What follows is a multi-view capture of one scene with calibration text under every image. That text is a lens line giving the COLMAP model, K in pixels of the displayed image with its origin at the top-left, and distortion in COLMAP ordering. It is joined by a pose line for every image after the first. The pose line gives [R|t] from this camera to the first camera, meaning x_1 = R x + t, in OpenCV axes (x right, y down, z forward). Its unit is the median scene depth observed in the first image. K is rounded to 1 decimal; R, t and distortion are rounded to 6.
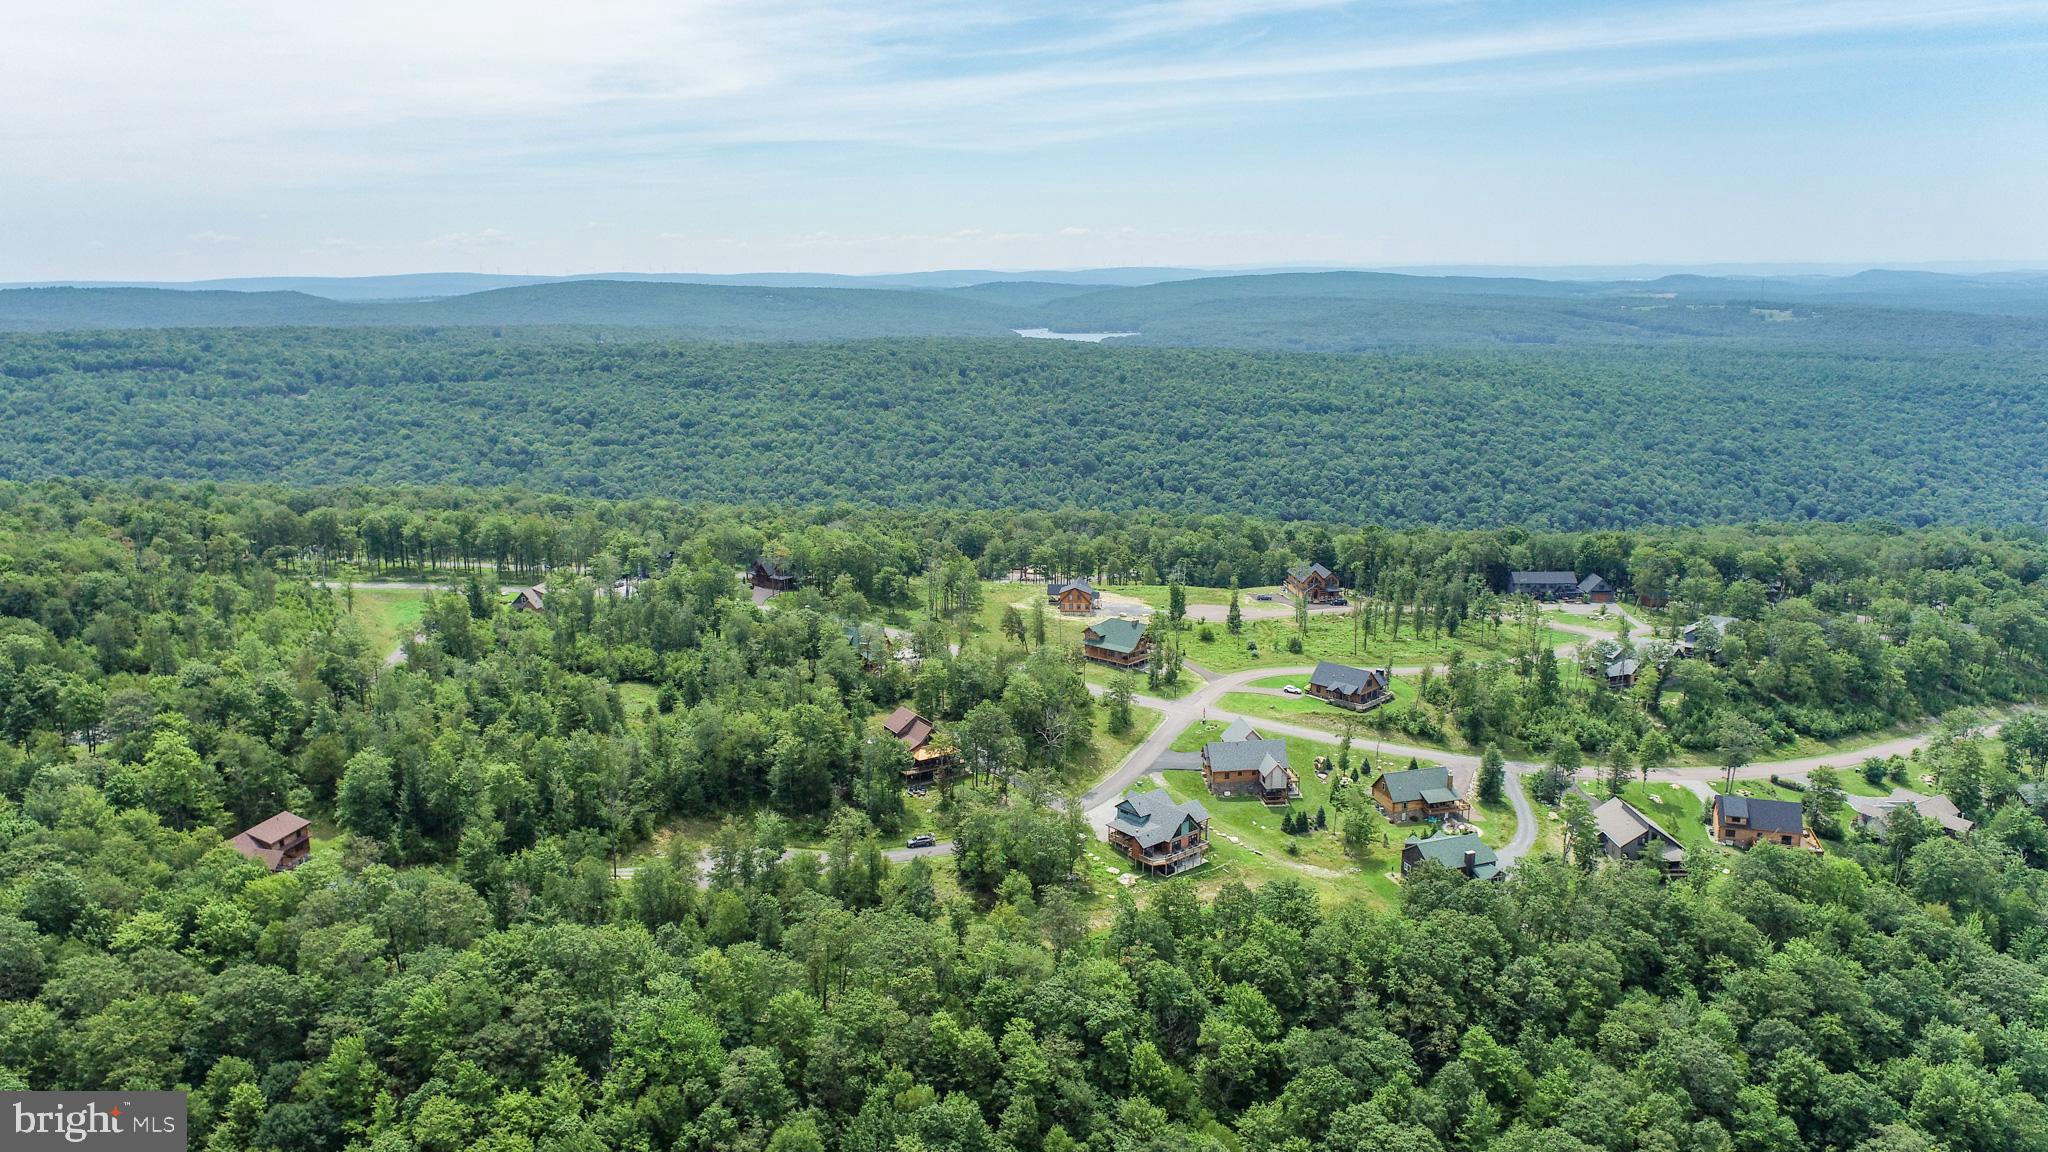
lens RADIAL K [[1381.8, 0, 1024.0], [0, 1381.8, 576.0], [0, 0, 1]] dist [-0.016855, 0.007287]
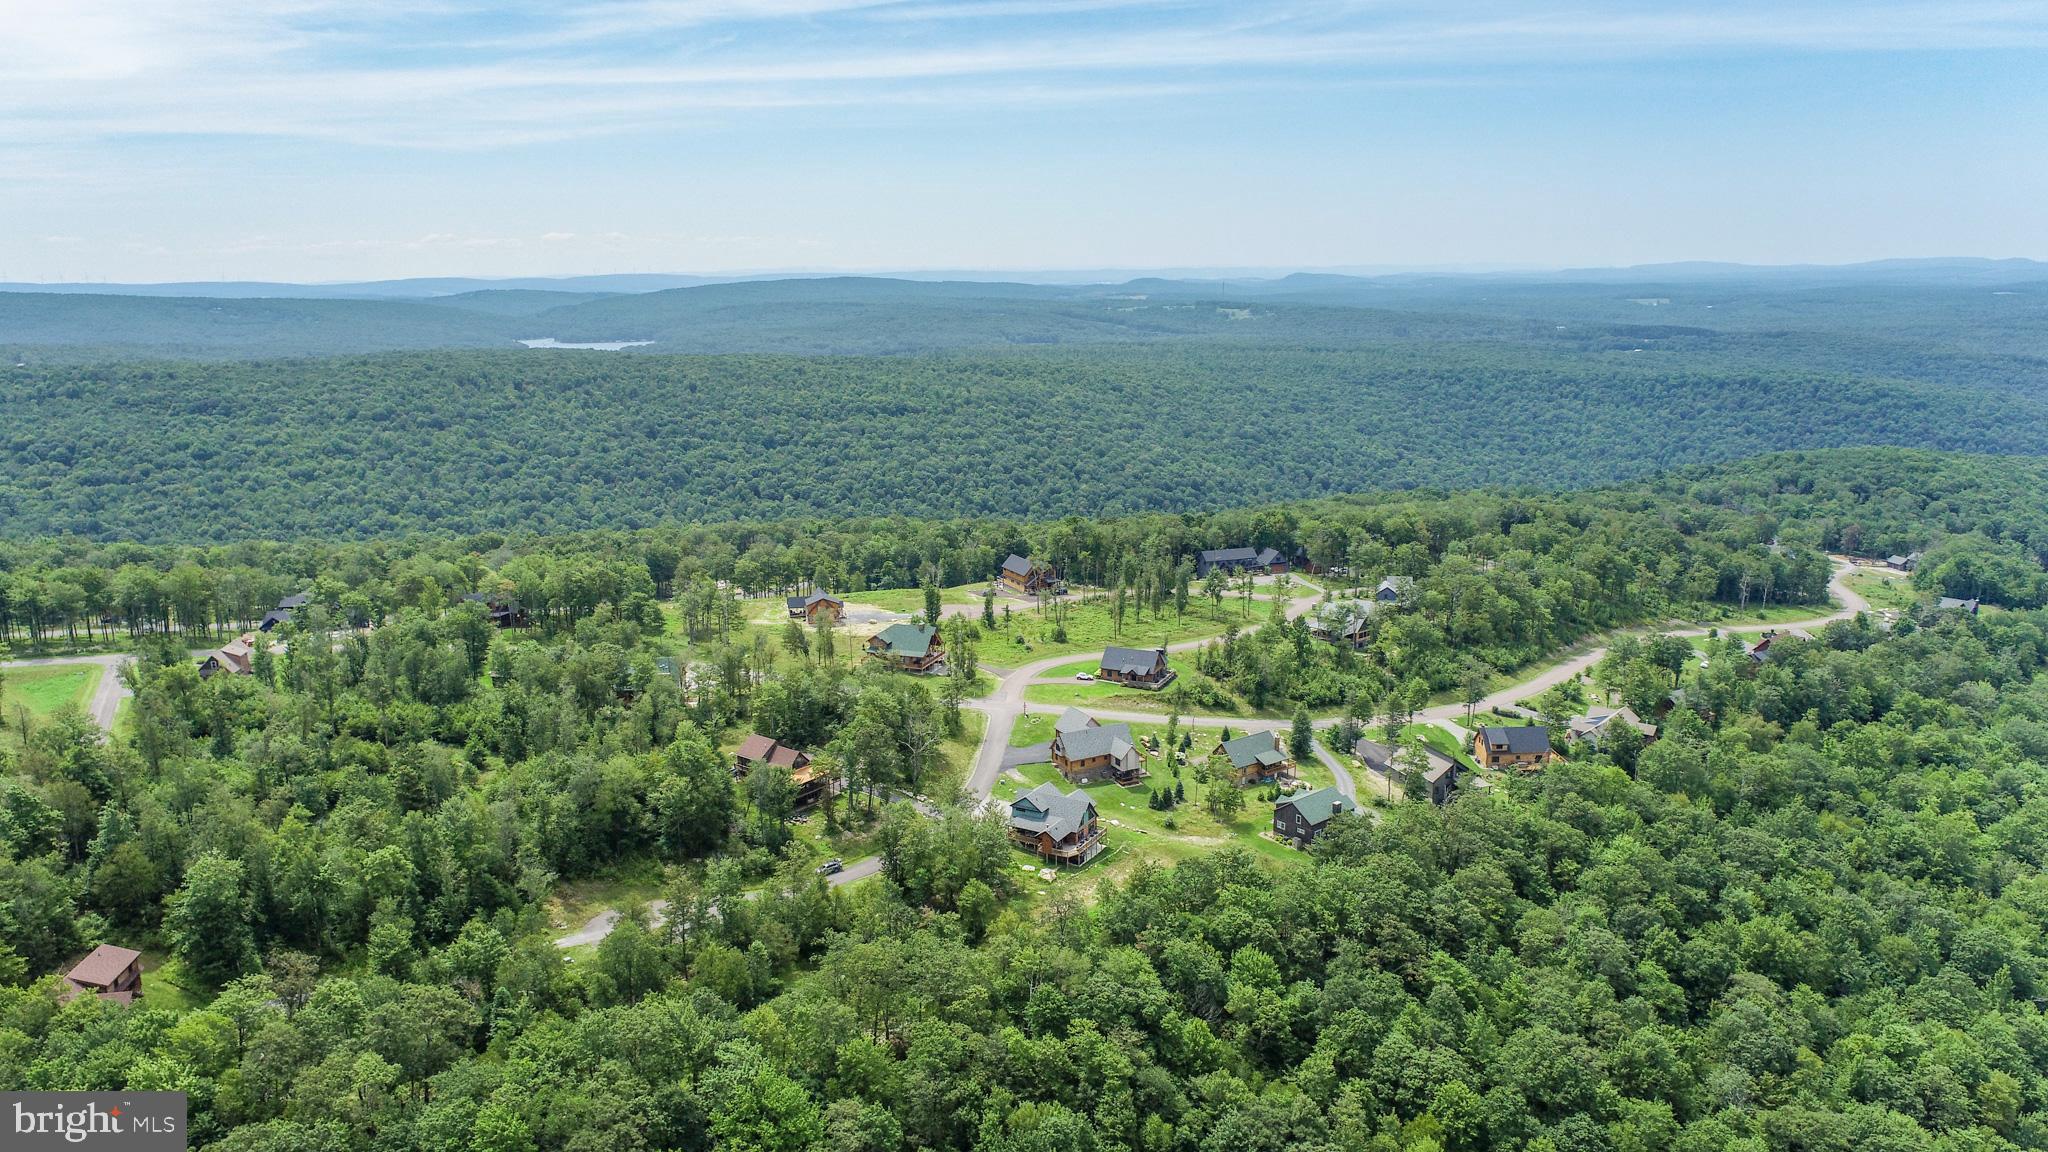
lens RADIAL K [[1381.8, 0, 1024.0], [0, 1381.8, 576.0], [0, 0, 1]] dist [-0.016855, 0.007287]
pose [[0.937000, -0.076712, 0.340802, -0.062688], [0.078141, 0.996897, 0.009555, -0.002114], [-0.340478, 0.017677, 0.940086, 0.011979]]
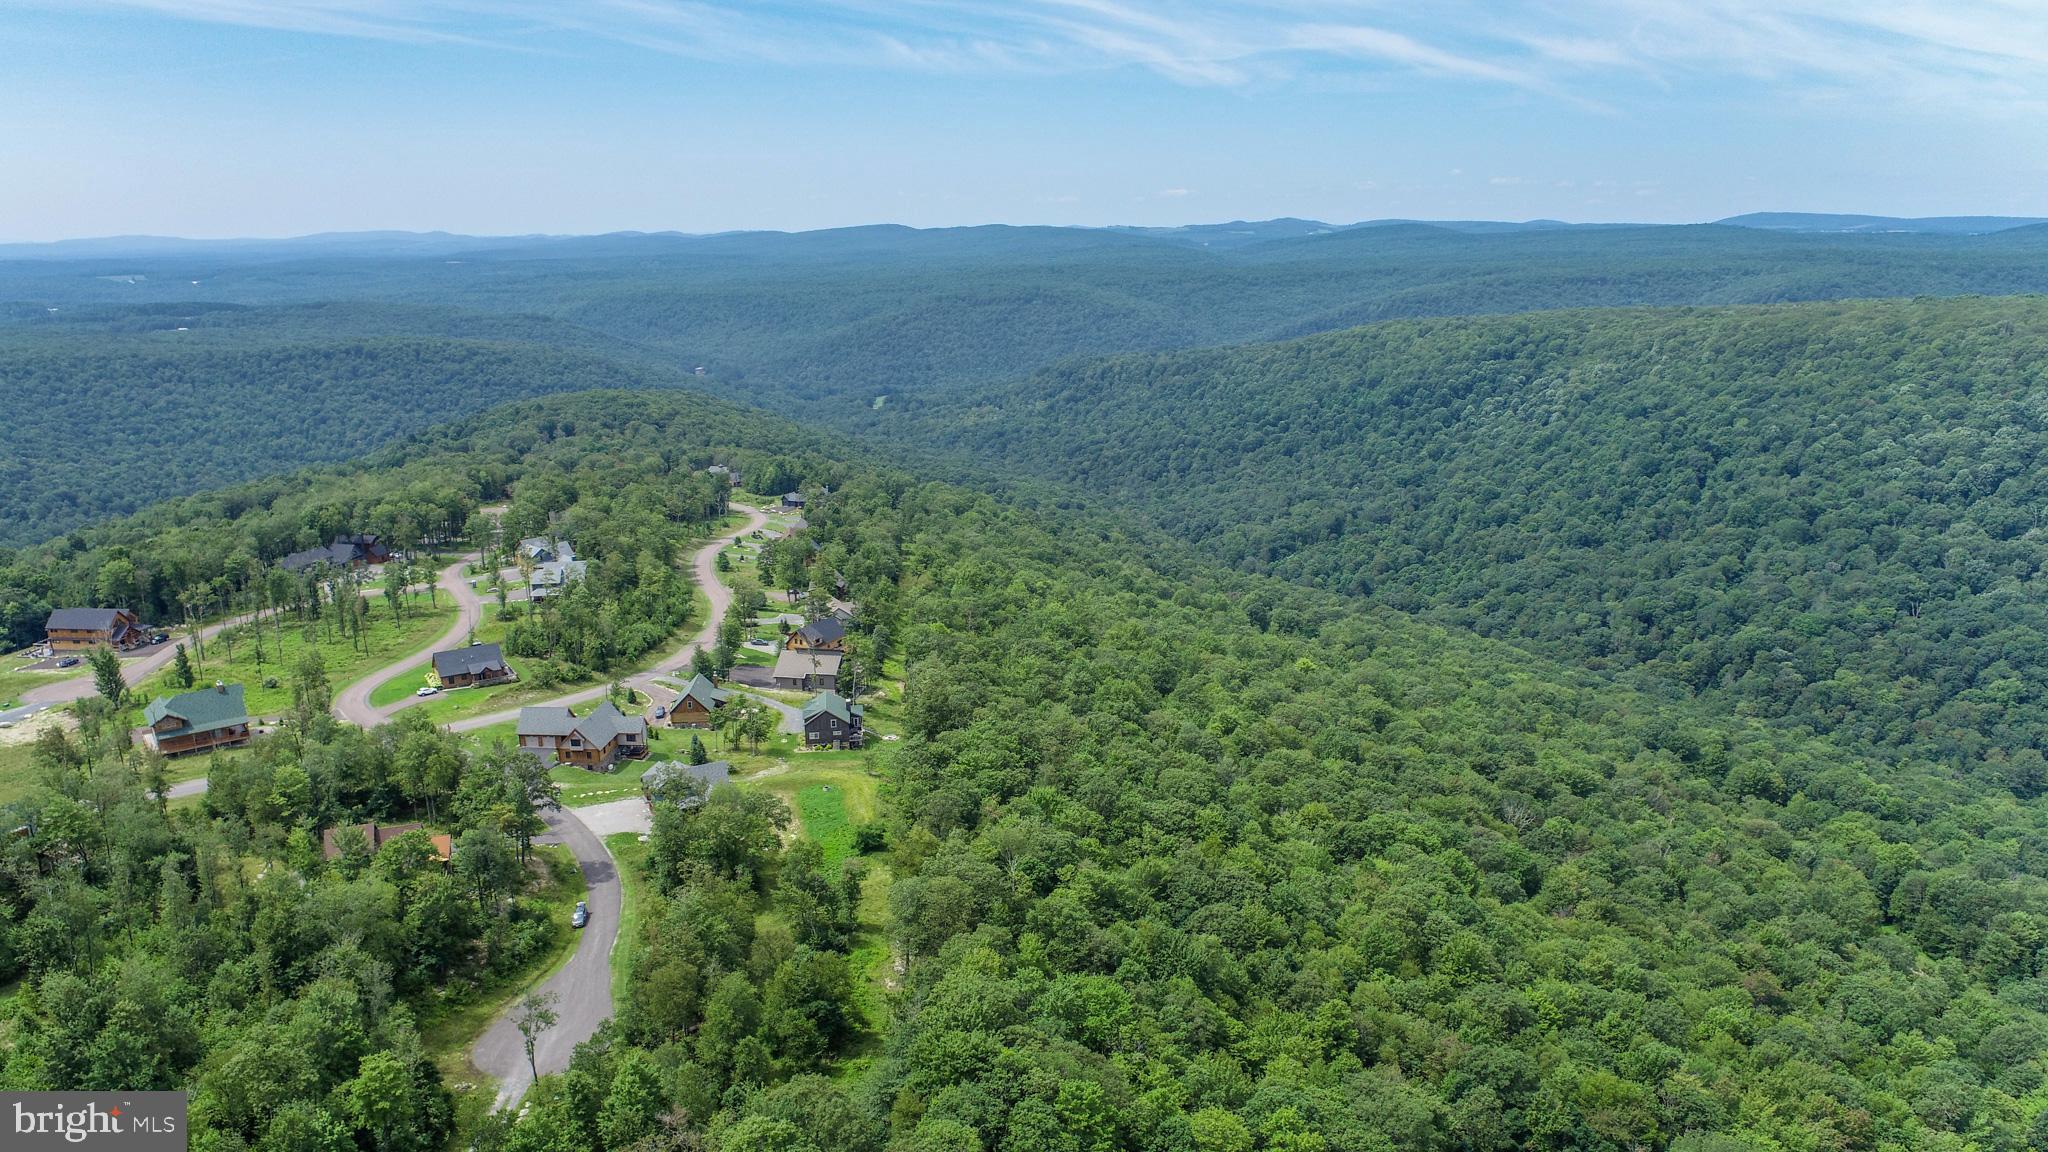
lens RADIAL K [[1381.8, 0, 1024.0], [0, 1381.8, 576.0], [0, 0, 1]] dist [-0.016855, 0.007287]
pose [[0.195566, -0.232953, 0.952621, -0.184746], [0.219957, 0.957049, 0.188880, -0.024251], [-0.955705, 0.172597, 0.238406, 0.124989]]
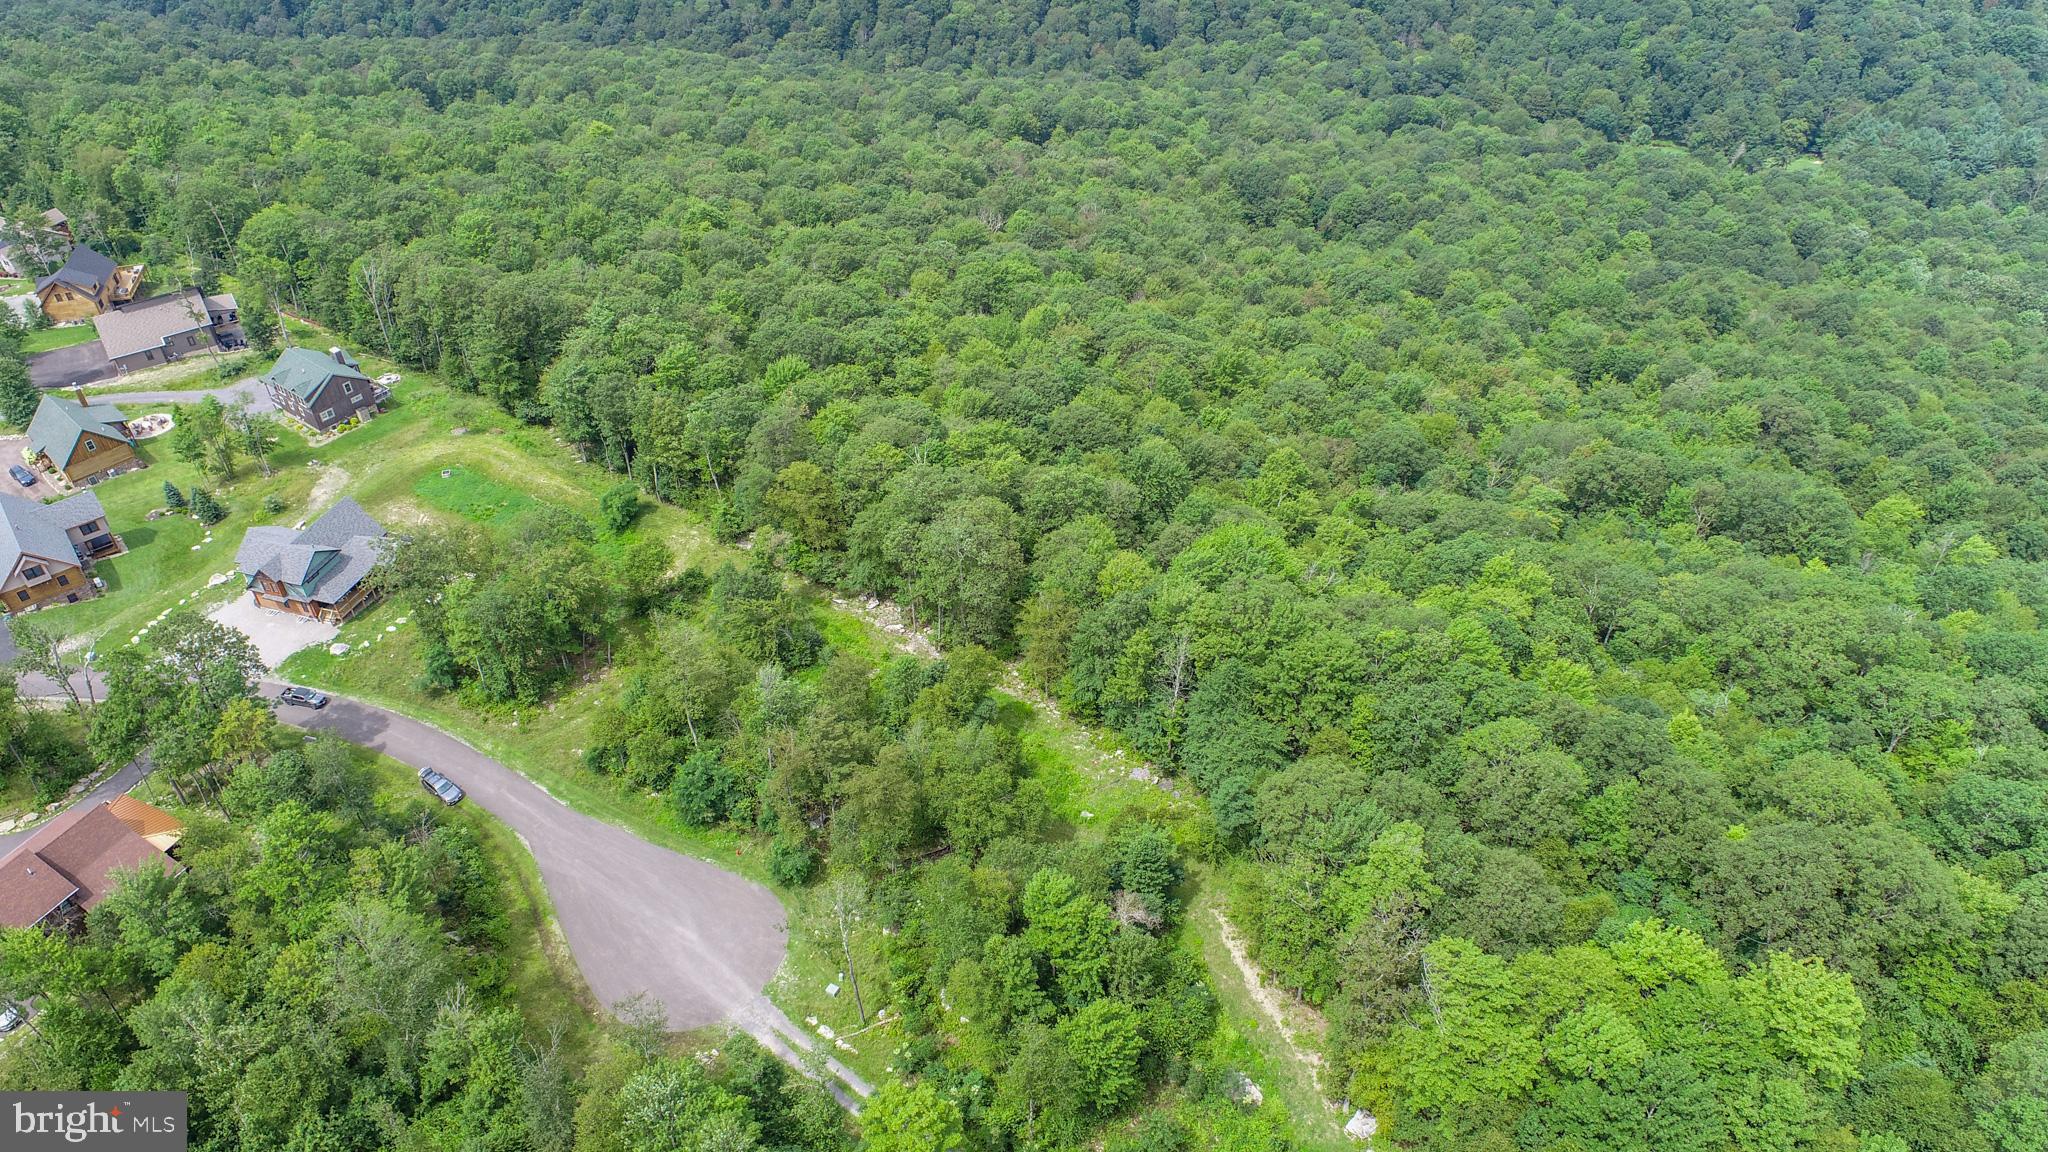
lens RADIAL K [[1381.8, 0, 1024.0], [0, 1381.8, 576.0], [0, 0, 1]] dist [-0.016855, 0.007287]
pose [[-0.549481, -0.507123, 0.664000, -0.127439], [0.205565, 0.688241, 0.695749, -0.048442], [-0.809823, 0.518796, -0.273929, 0.223465]]
